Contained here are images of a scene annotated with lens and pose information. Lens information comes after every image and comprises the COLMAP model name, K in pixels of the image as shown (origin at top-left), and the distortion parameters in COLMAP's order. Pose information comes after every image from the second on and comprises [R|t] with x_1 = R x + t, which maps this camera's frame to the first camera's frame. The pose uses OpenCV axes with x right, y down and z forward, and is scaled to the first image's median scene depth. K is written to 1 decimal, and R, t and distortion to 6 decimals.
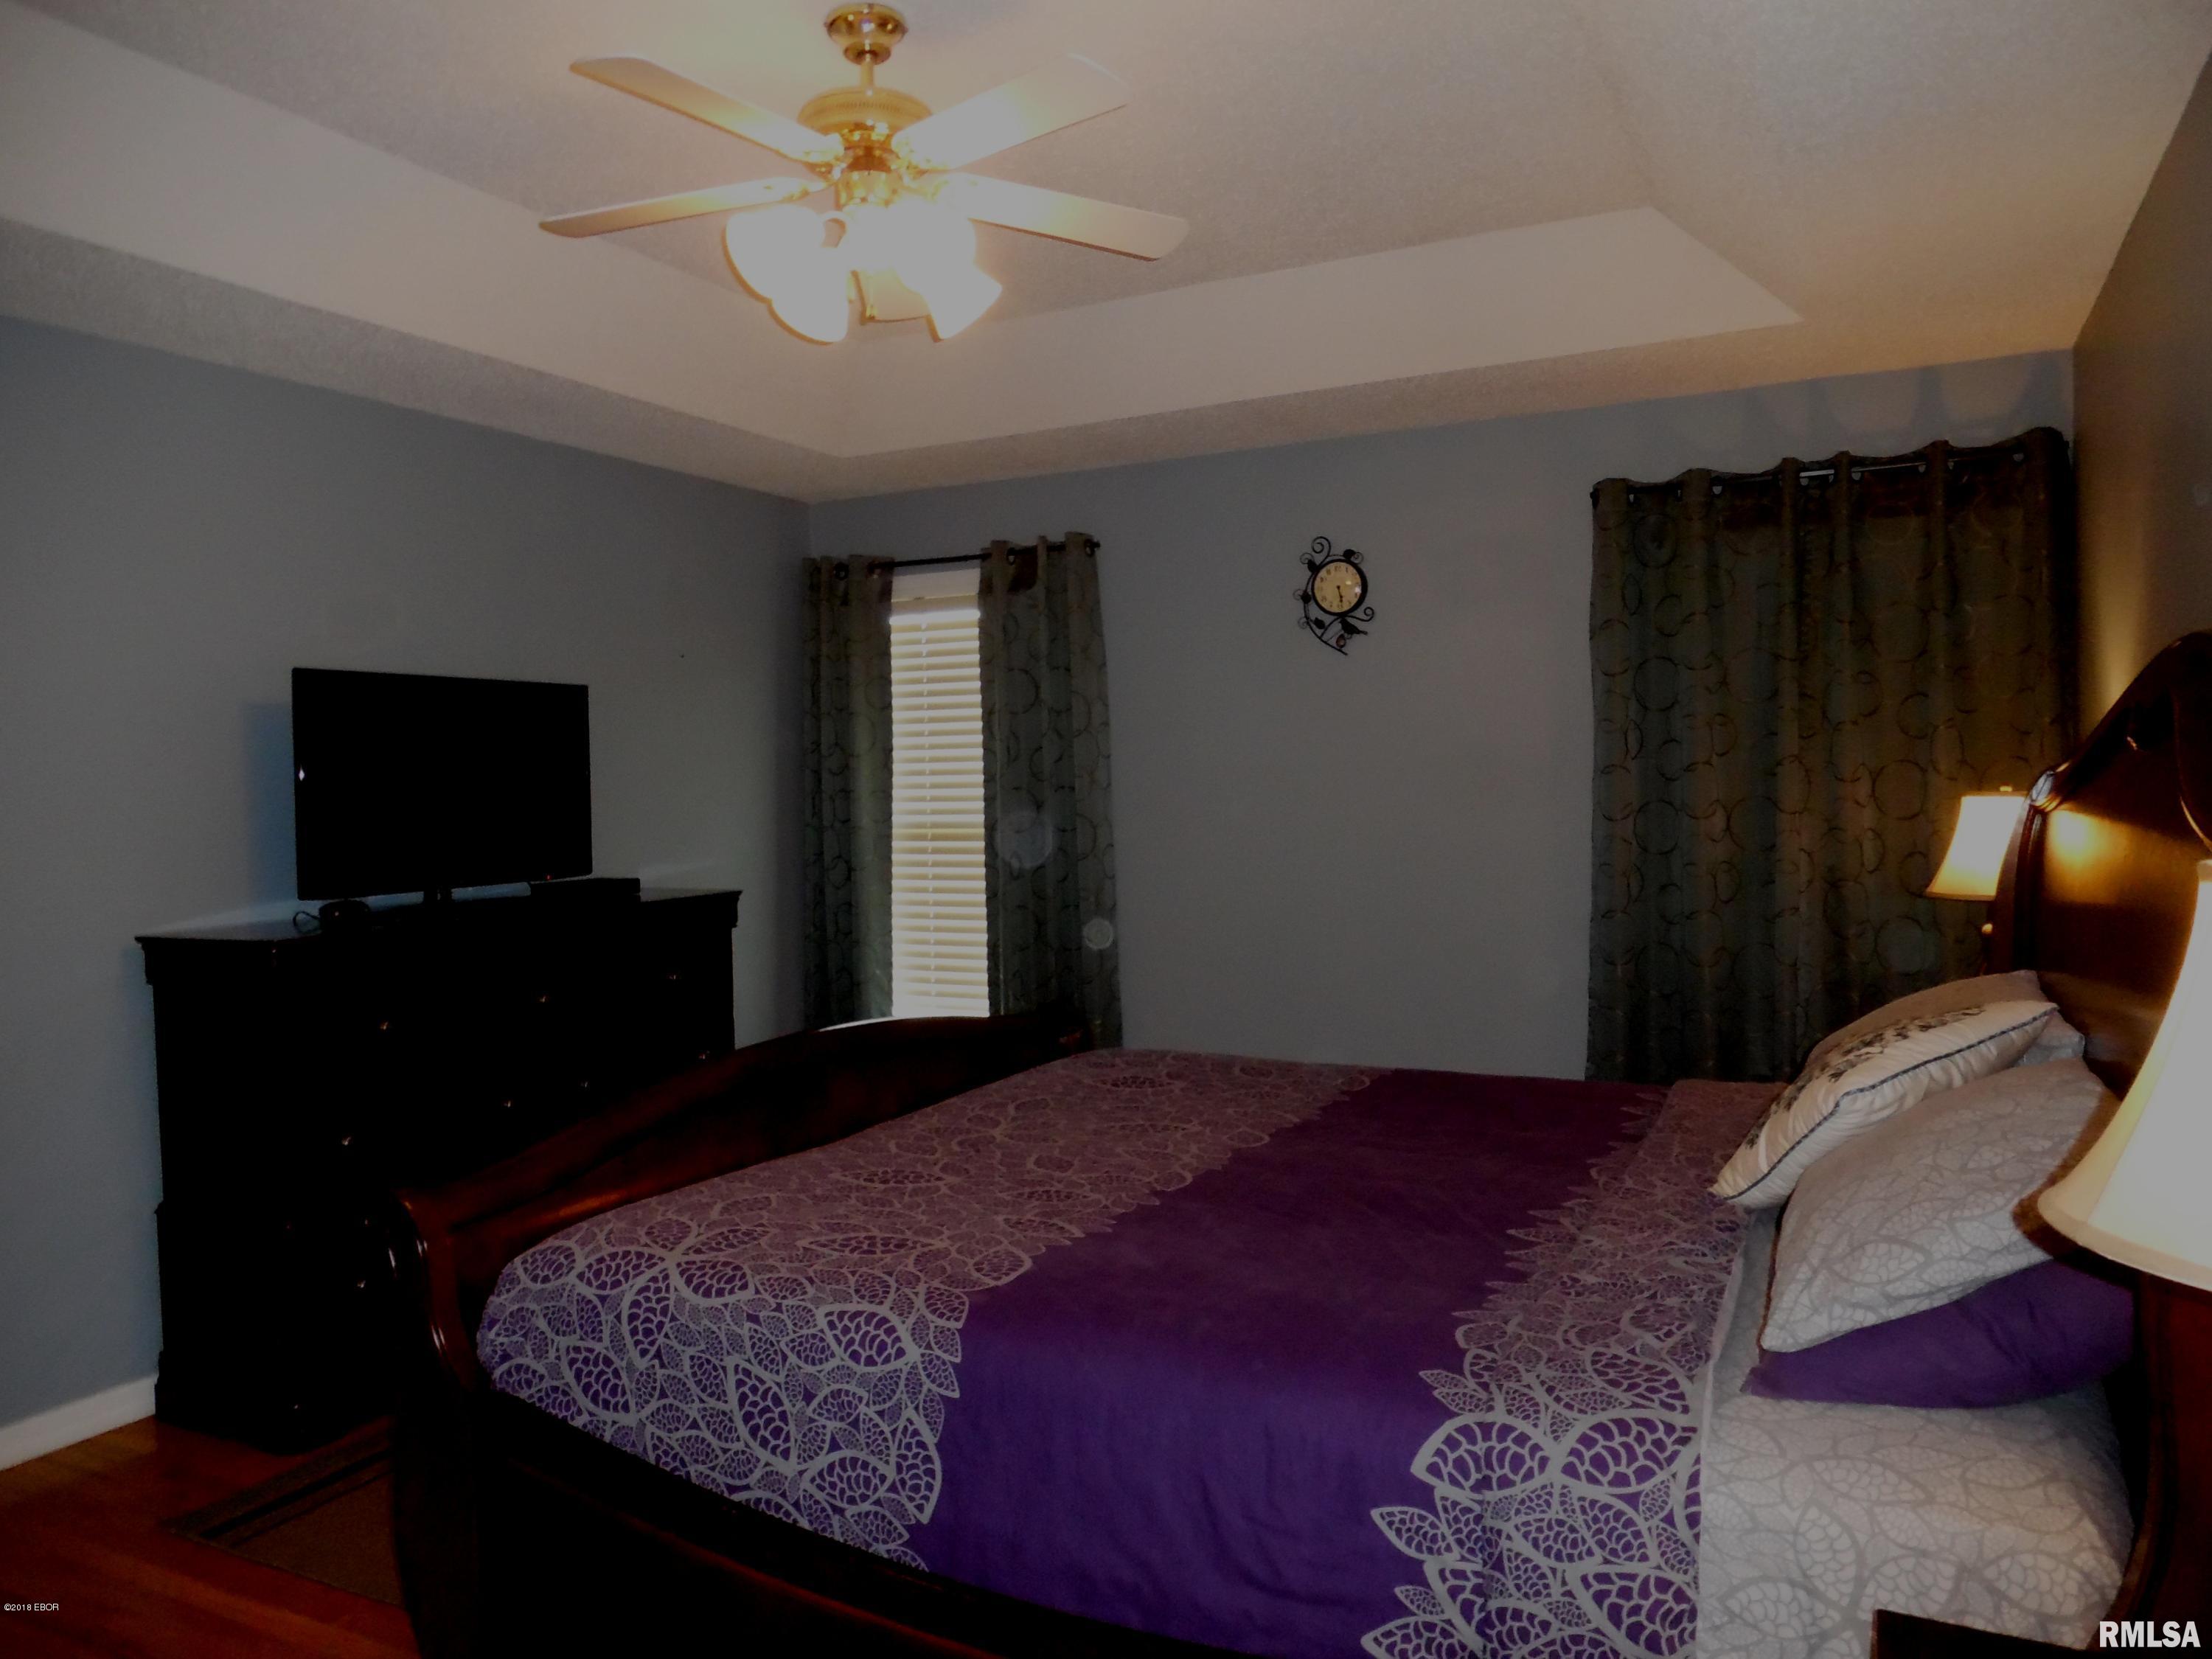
lens RADIAL K [[1554.4, 0, 1104.9], [0, 1554.4, 827.3], [0, 0, 1]] dist [-0.011937, 0.004848]
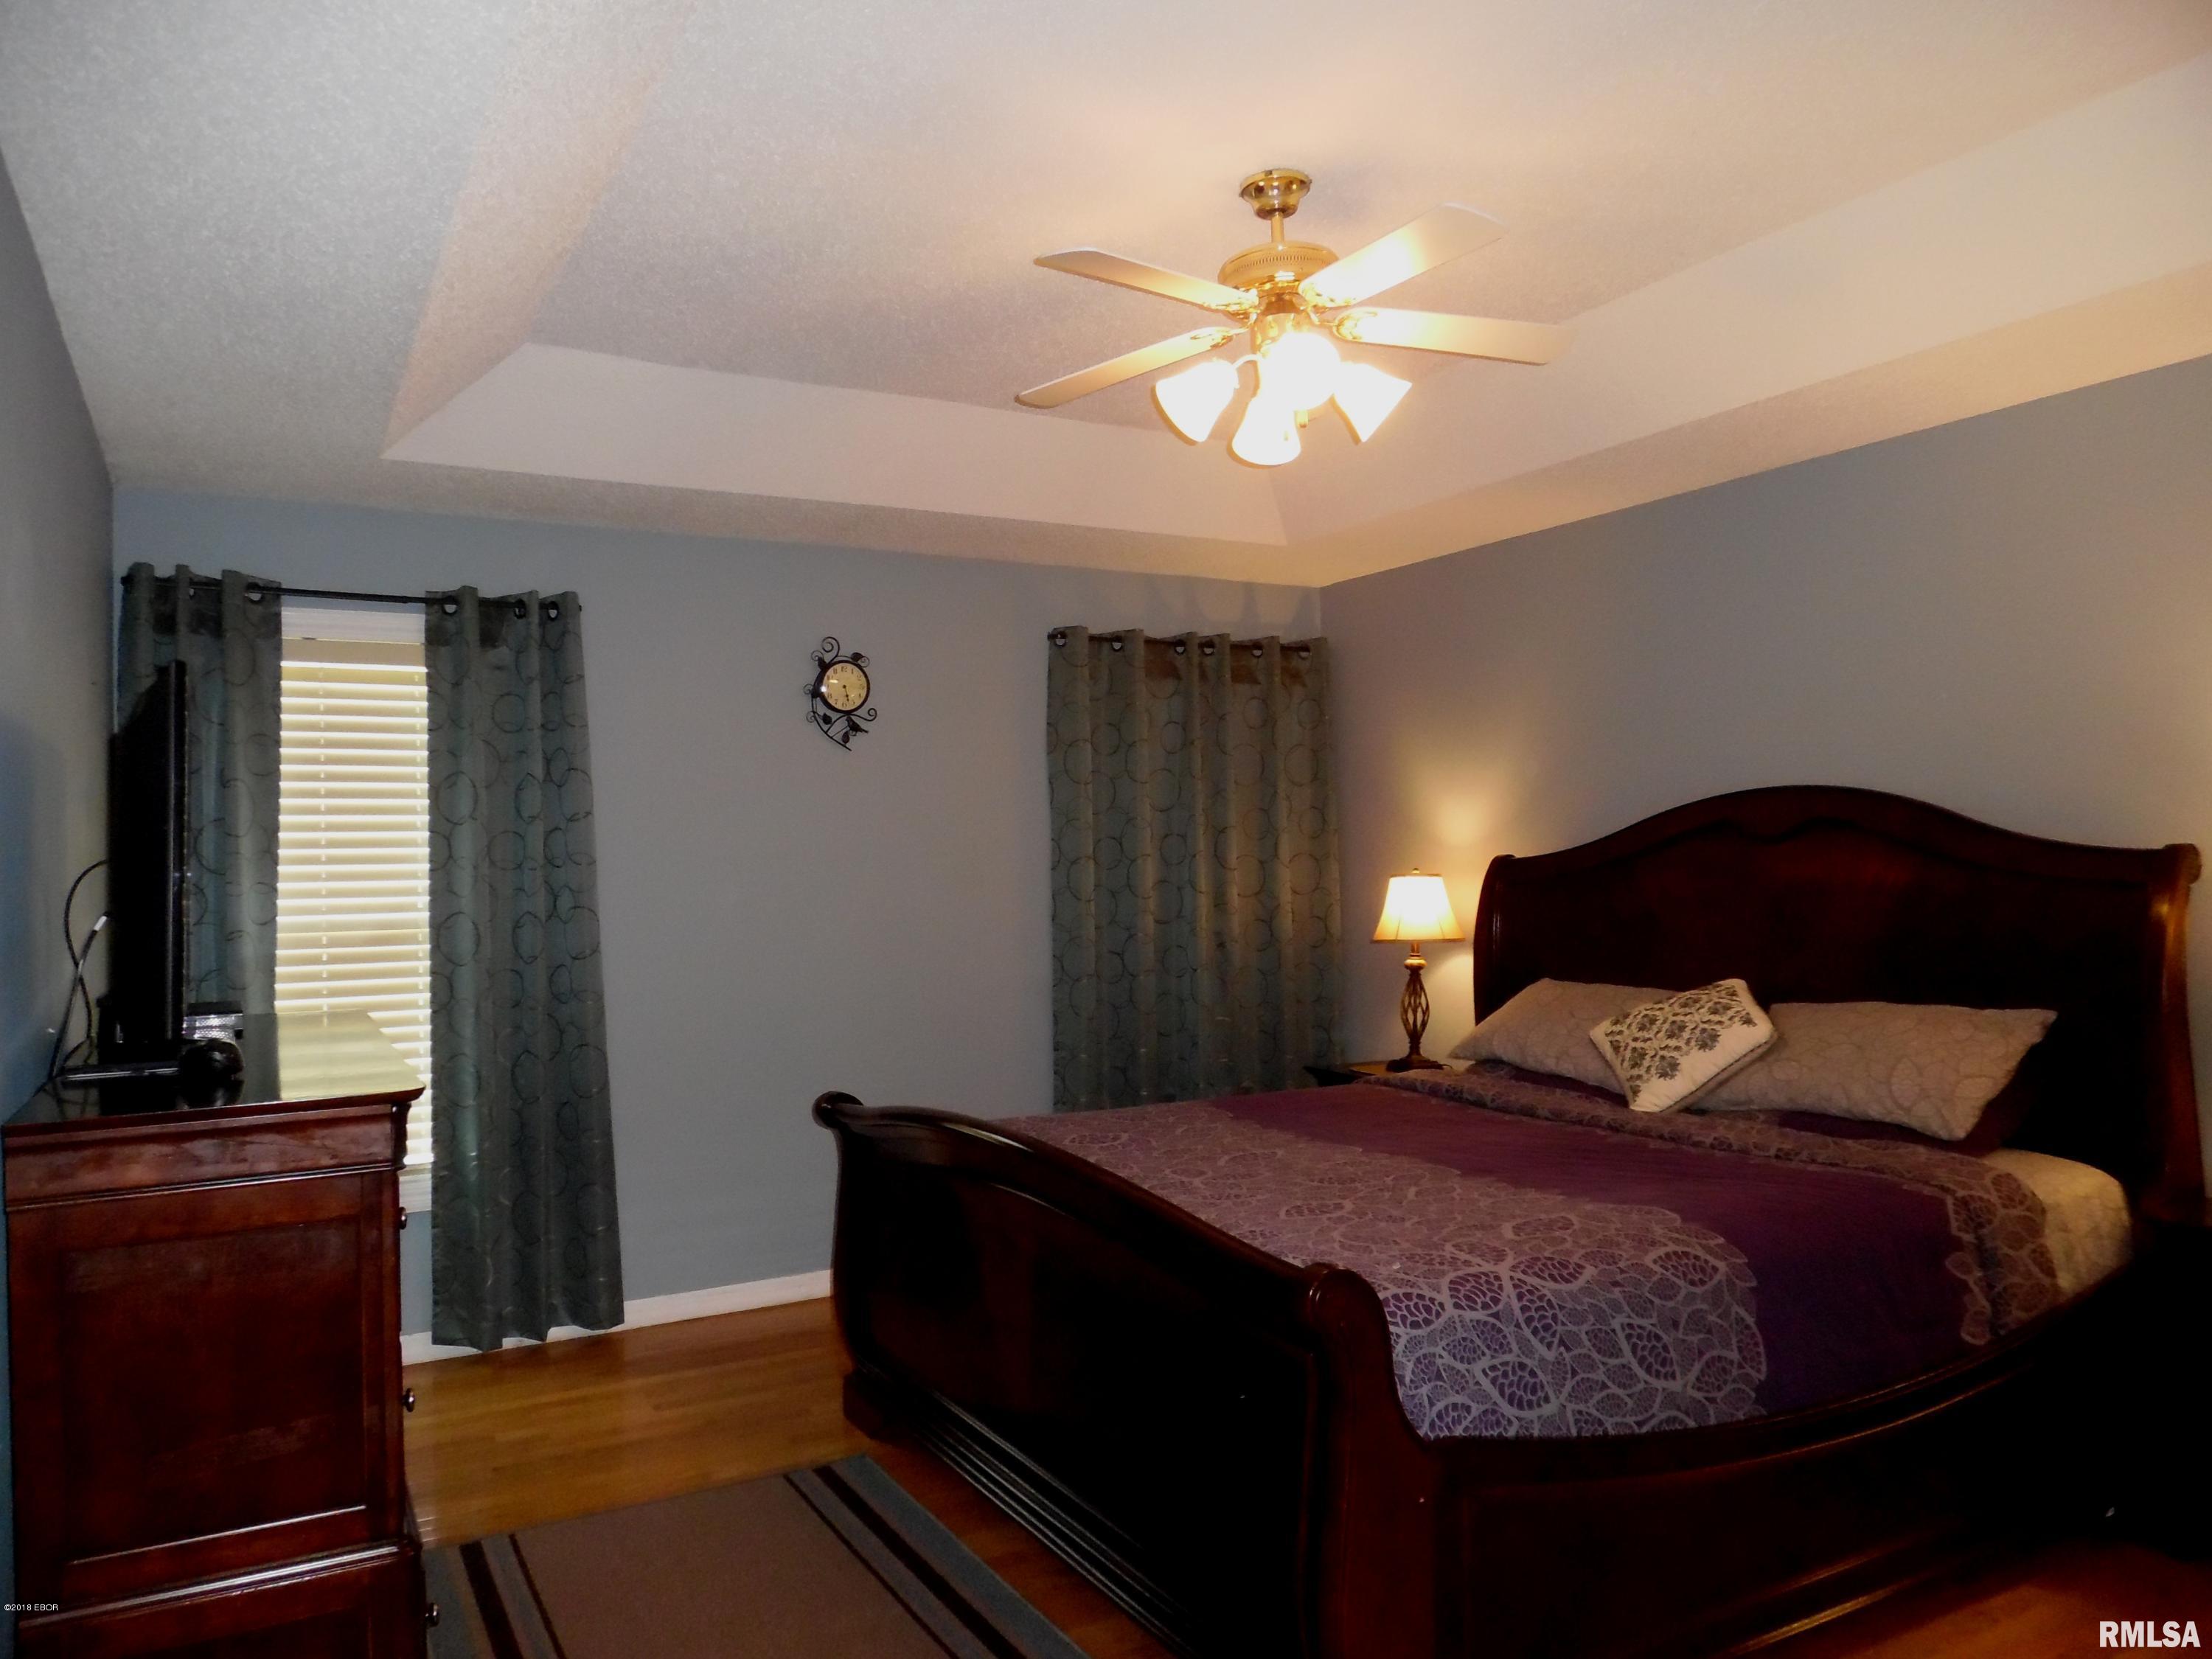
lens RADIAL K [[1554.4, 0, 1104.2], [0, 1554.4, 837.2], [0, 0, 1]] dist [-0.011937, 0.004848]
pose [[0.555903, 0.023005, 0.830928, -1.427554], [0.032827, 0.998230, -0.049599, 0.013421], [-0.830598, 0.054849, 0.554164, 0.621104]]
